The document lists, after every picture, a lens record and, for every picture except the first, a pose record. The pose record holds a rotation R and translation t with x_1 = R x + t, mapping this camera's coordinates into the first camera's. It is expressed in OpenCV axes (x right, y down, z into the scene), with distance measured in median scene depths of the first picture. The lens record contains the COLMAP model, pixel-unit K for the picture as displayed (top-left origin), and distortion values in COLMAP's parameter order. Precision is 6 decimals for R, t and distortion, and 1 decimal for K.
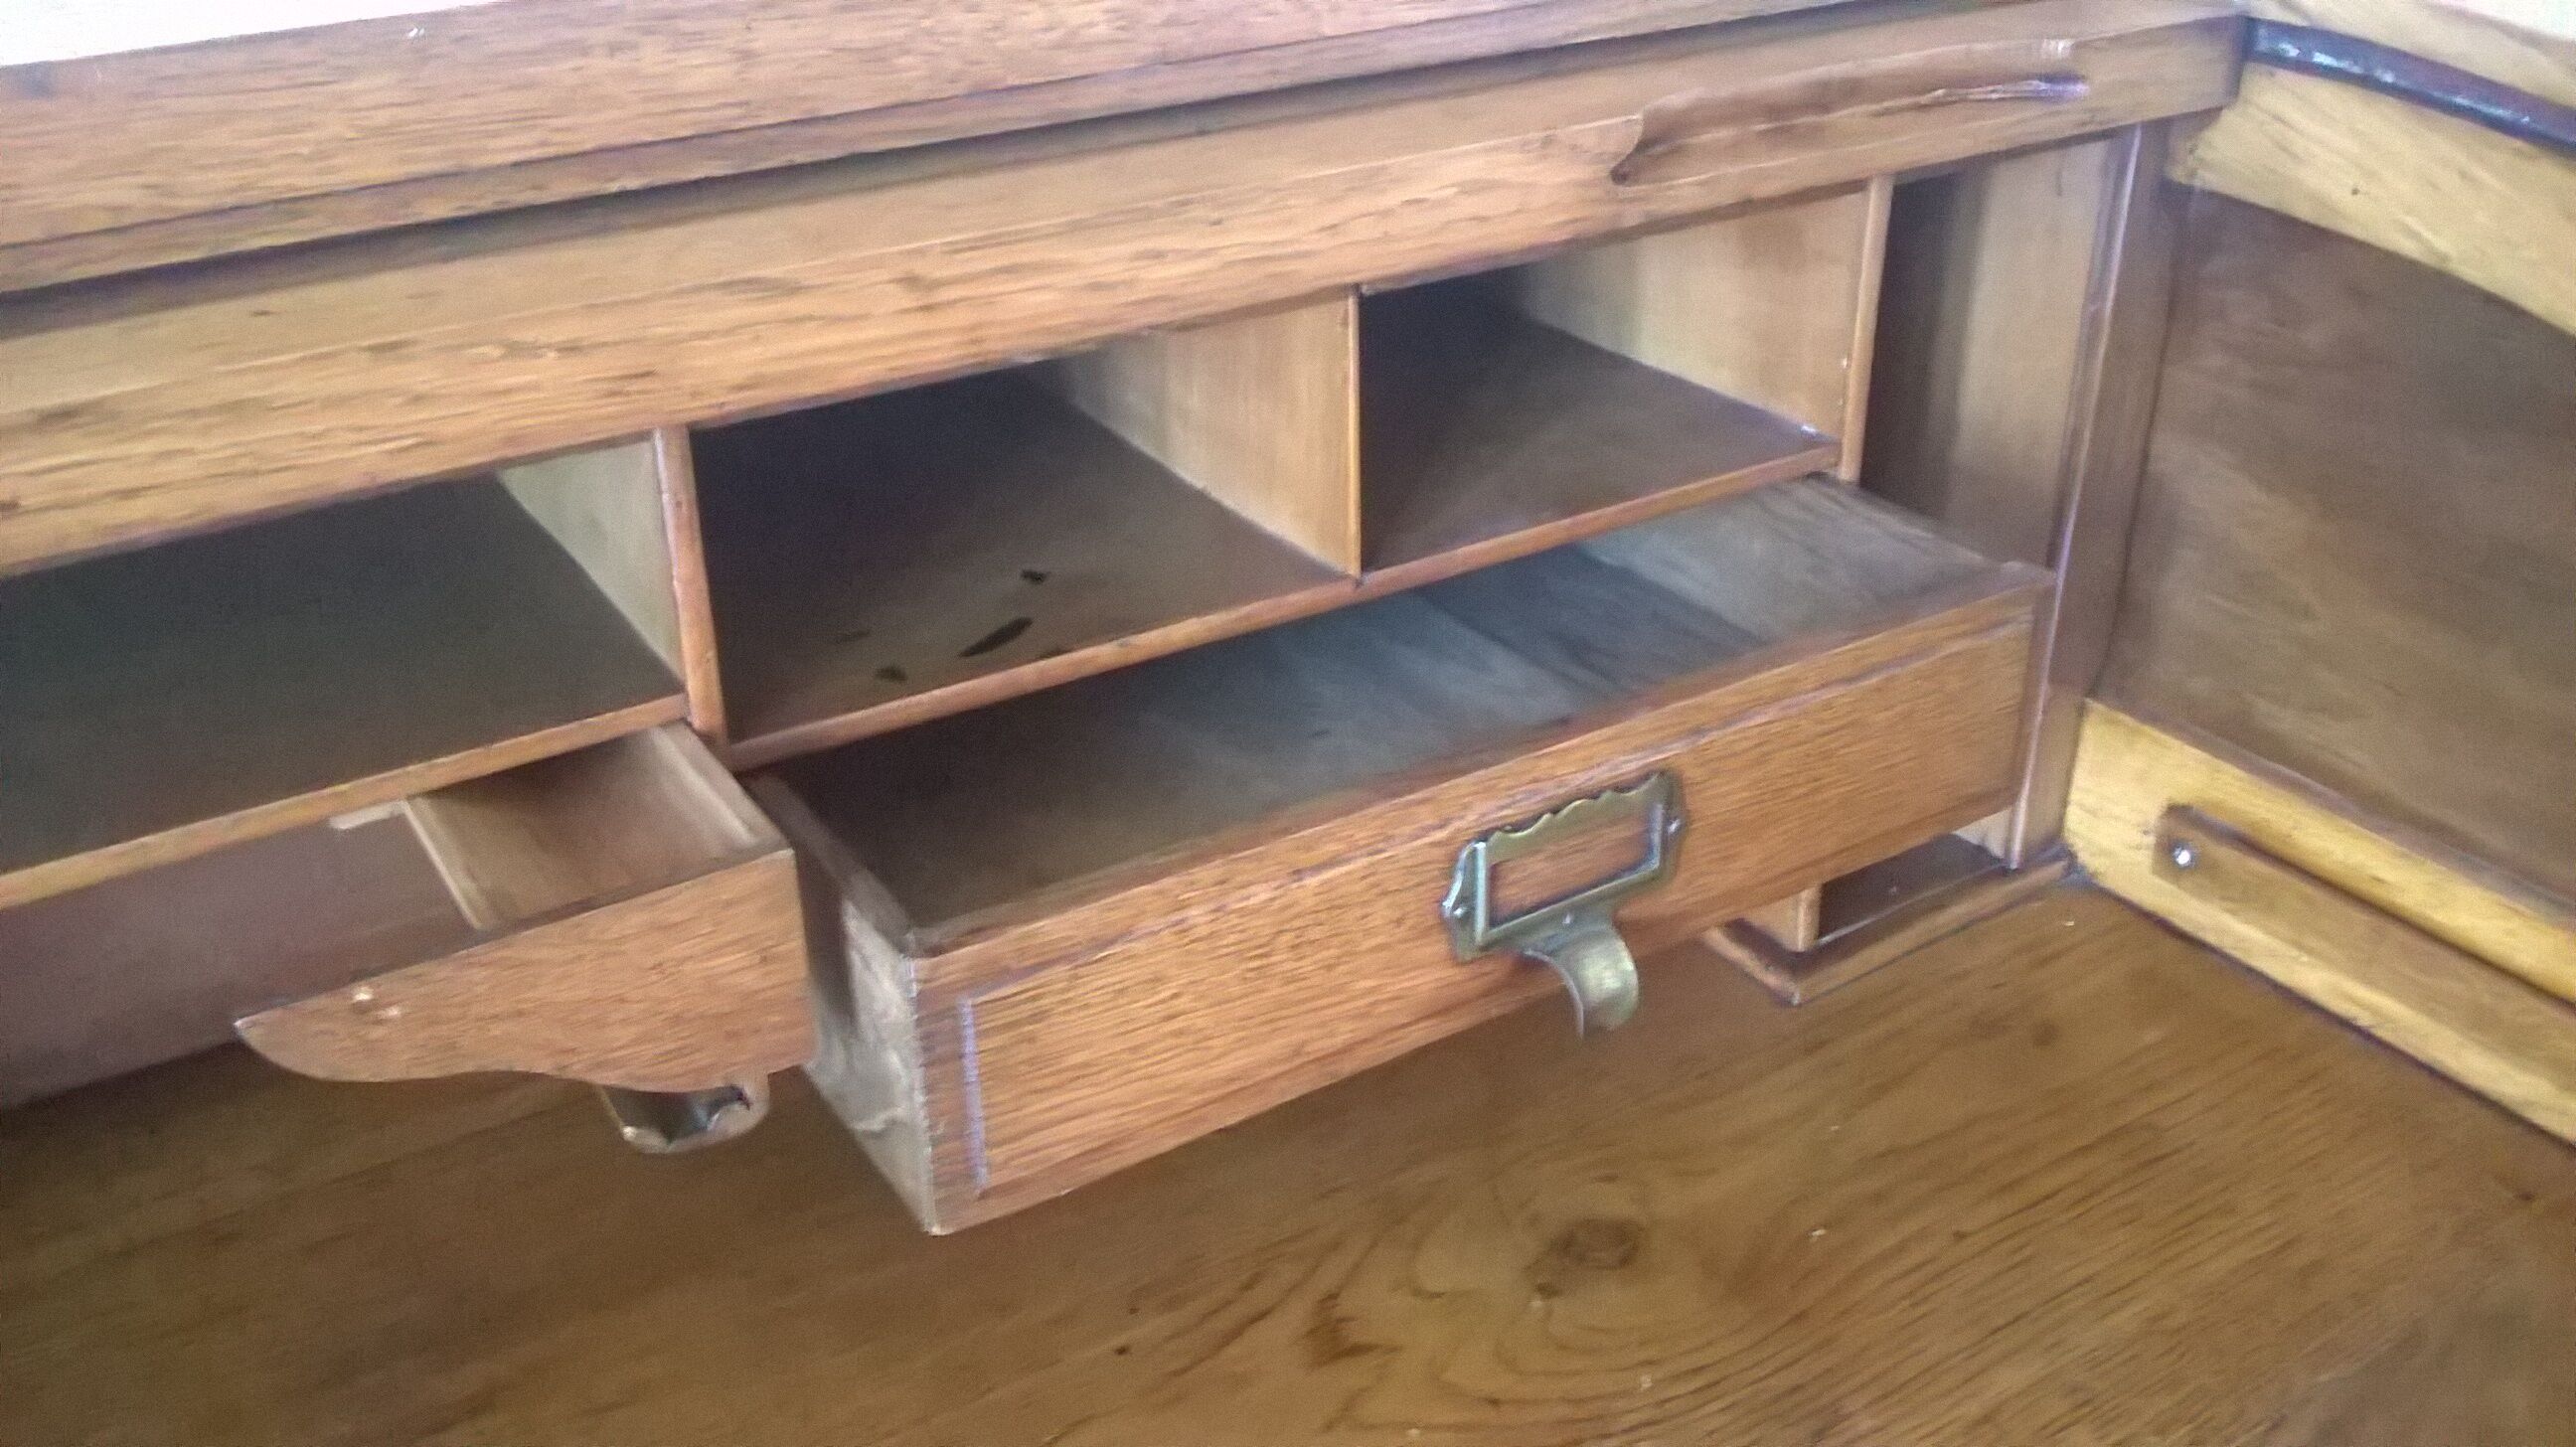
lens RADIAL K [[2278.8, 0, 1288.0], [0, 2278.8, 723.5], [0, 0, 1]] dist [0.063729, -0.227088]
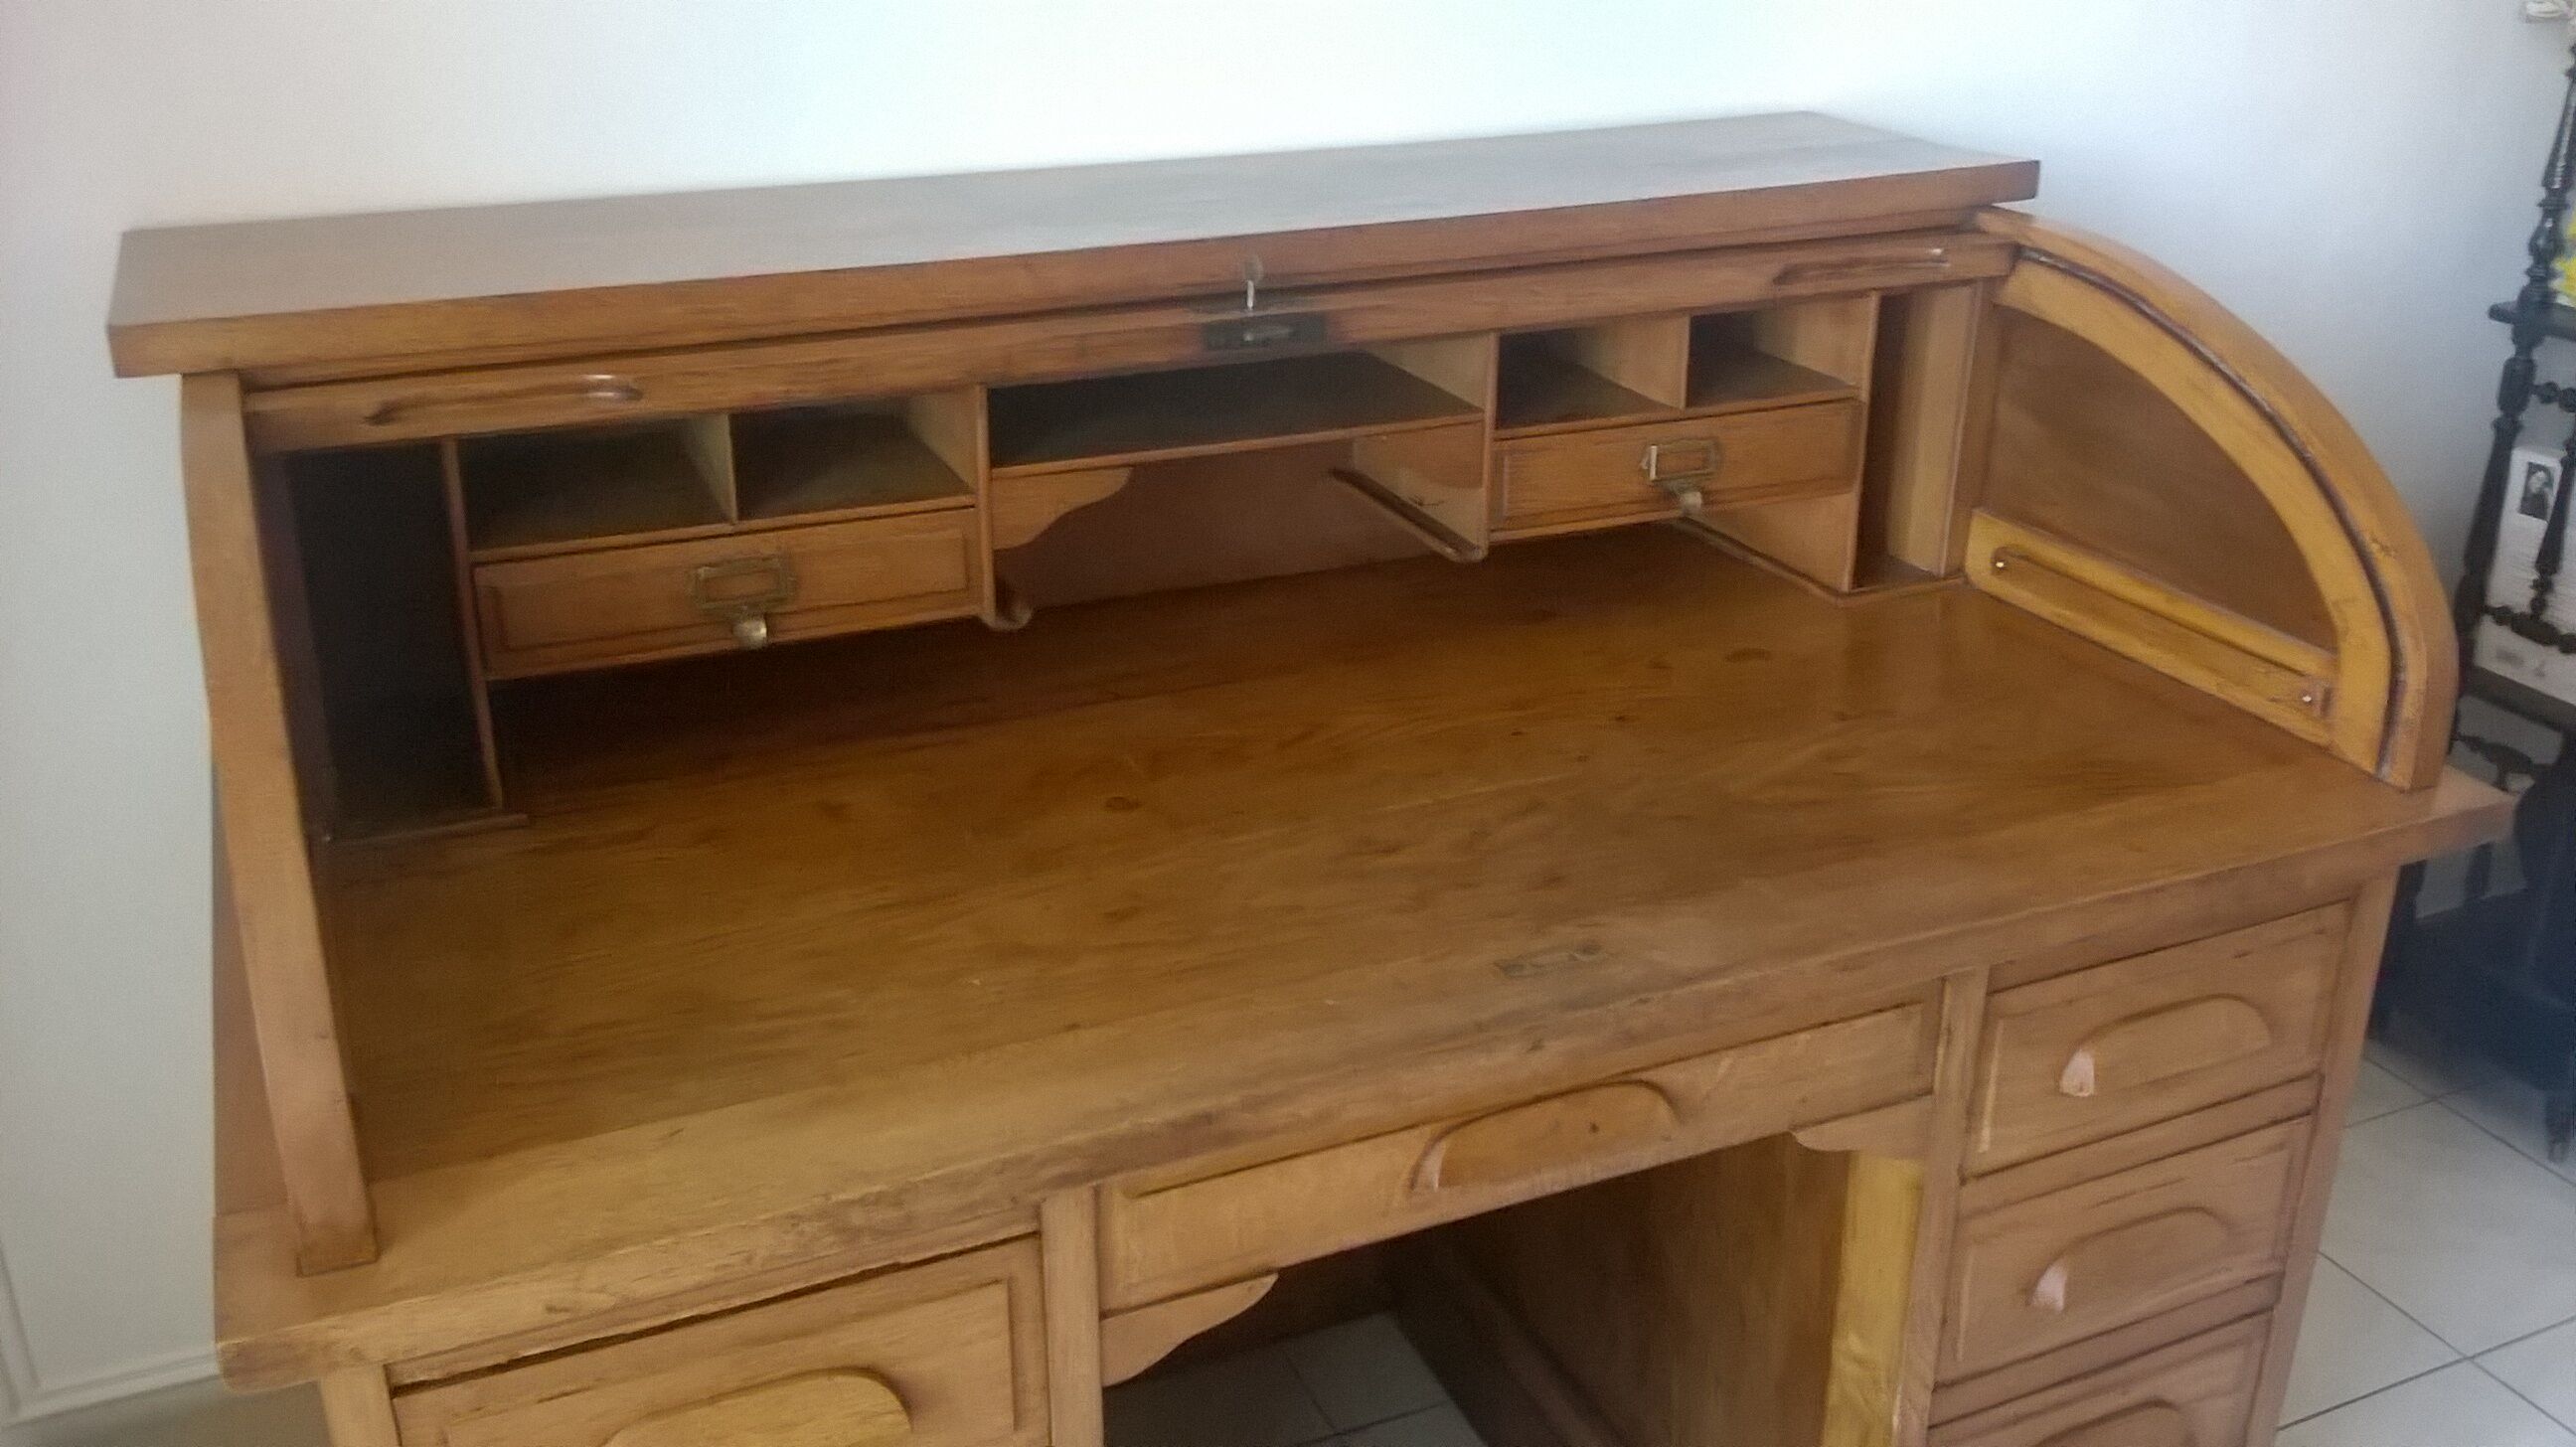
lens RADIAL K [[2278.8, 0, 1288.0], [0, 2278.8, 723.5], [0, 0, 1]] dist [0.063729, -0.227088]
pose [[0.988507, 0.073046, -0.132354, -0.056783], [-0.084347, 0.993066, -0.081890, 0.647633], [0.125454, 0.092112, 0.987814, -2.045207]]
